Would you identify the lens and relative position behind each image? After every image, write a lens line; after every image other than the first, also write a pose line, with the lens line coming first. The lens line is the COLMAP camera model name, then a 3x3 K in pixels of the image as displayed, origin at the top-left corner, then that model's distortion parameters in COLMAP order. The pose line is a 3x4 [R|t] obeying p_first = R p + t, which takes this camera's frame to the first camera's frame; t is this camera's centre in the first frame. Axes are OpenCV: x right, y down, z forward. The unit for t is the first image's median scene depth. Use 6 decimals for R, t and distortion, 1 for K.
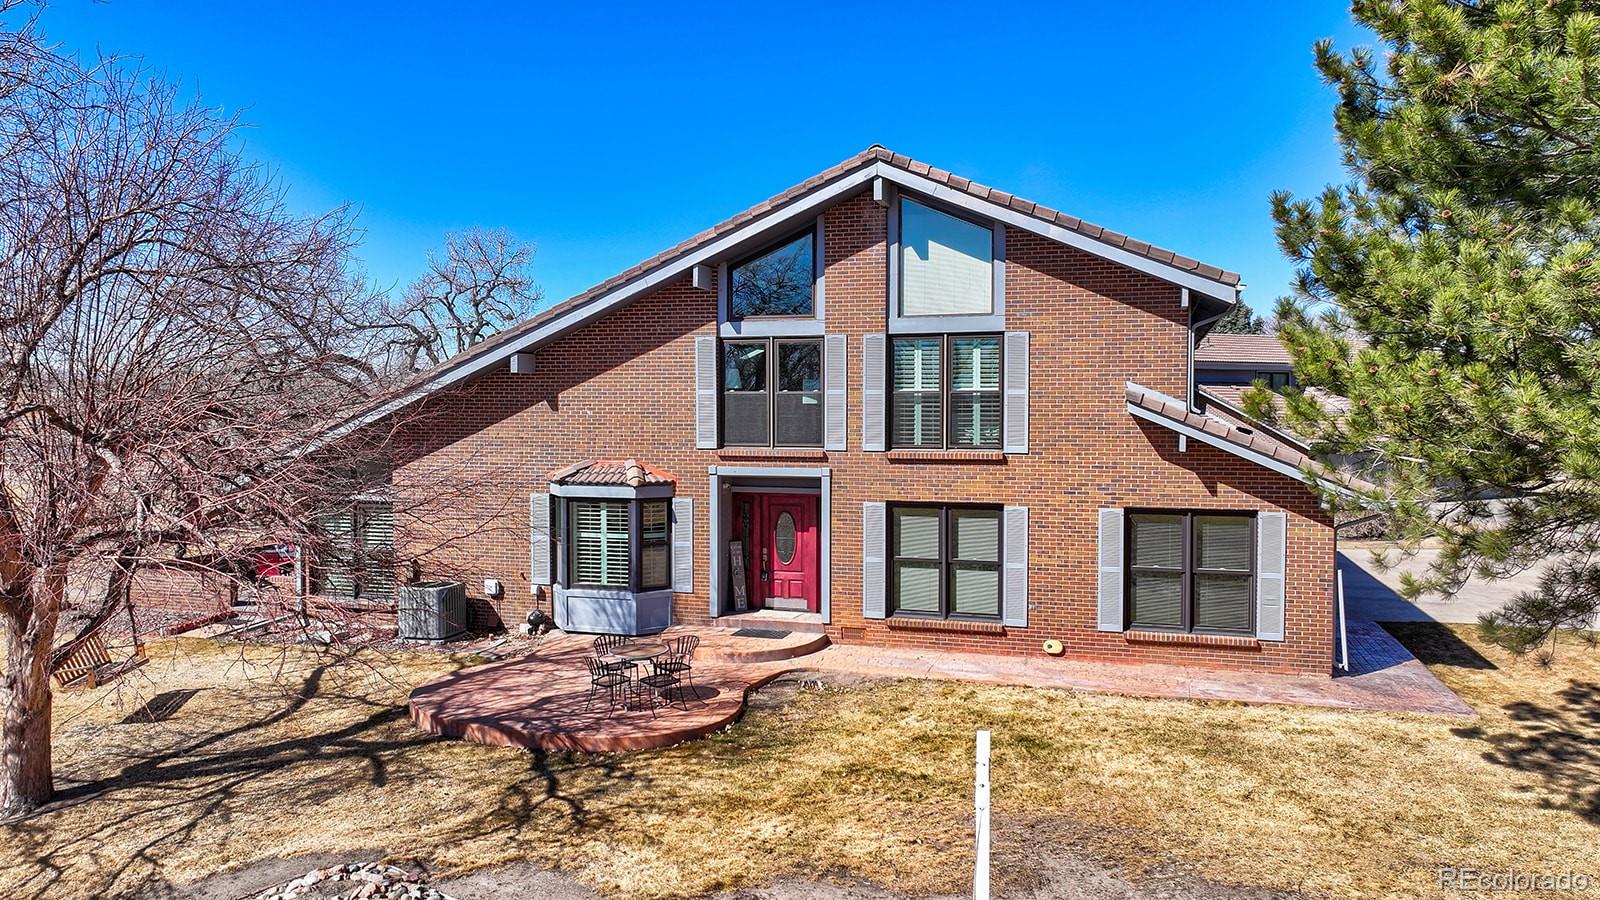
lens RADIAL K [[1141.8, 0, 788.5], [0, 1141.8, 459.2], [0, 0, 1]] dist [0.014717, 0.002012]
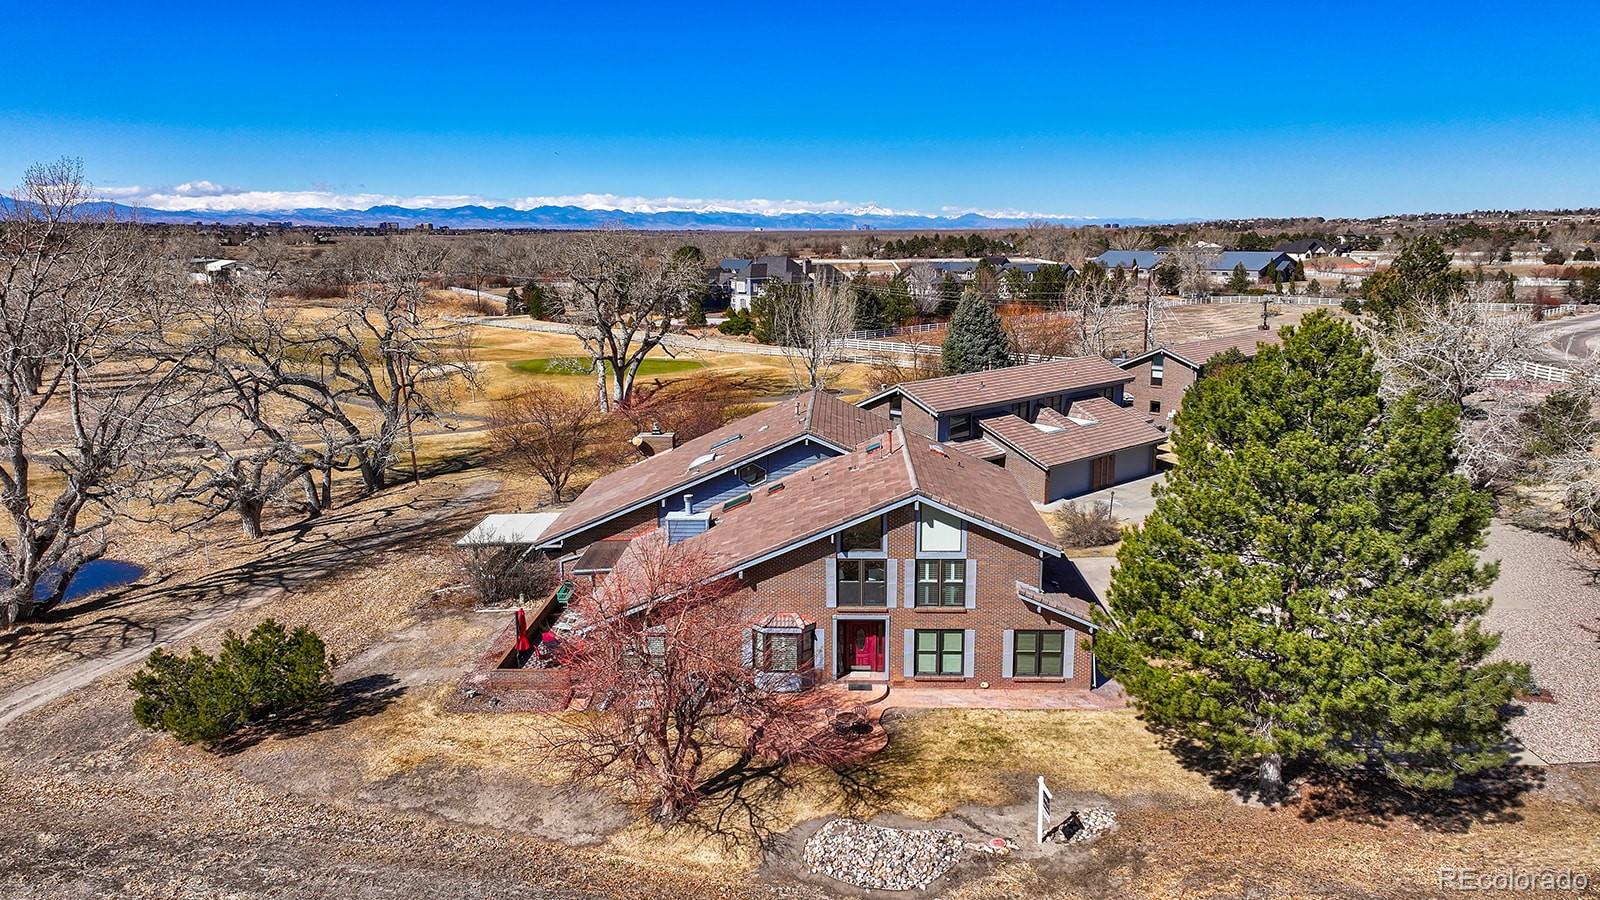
lens RADIAL K [[1141.8, 0, 807.1], [0, 1141.8, 441.6], [0, 0, 1]] dist [0.014717, 0.002012]
pose [[0.964956, -0.052476, 0.257111, -0.705580], [0.019085, 0.991241, 0.130681, -0.651028], [-0.261717, -0.121195, 0.957505, -1.121952]]
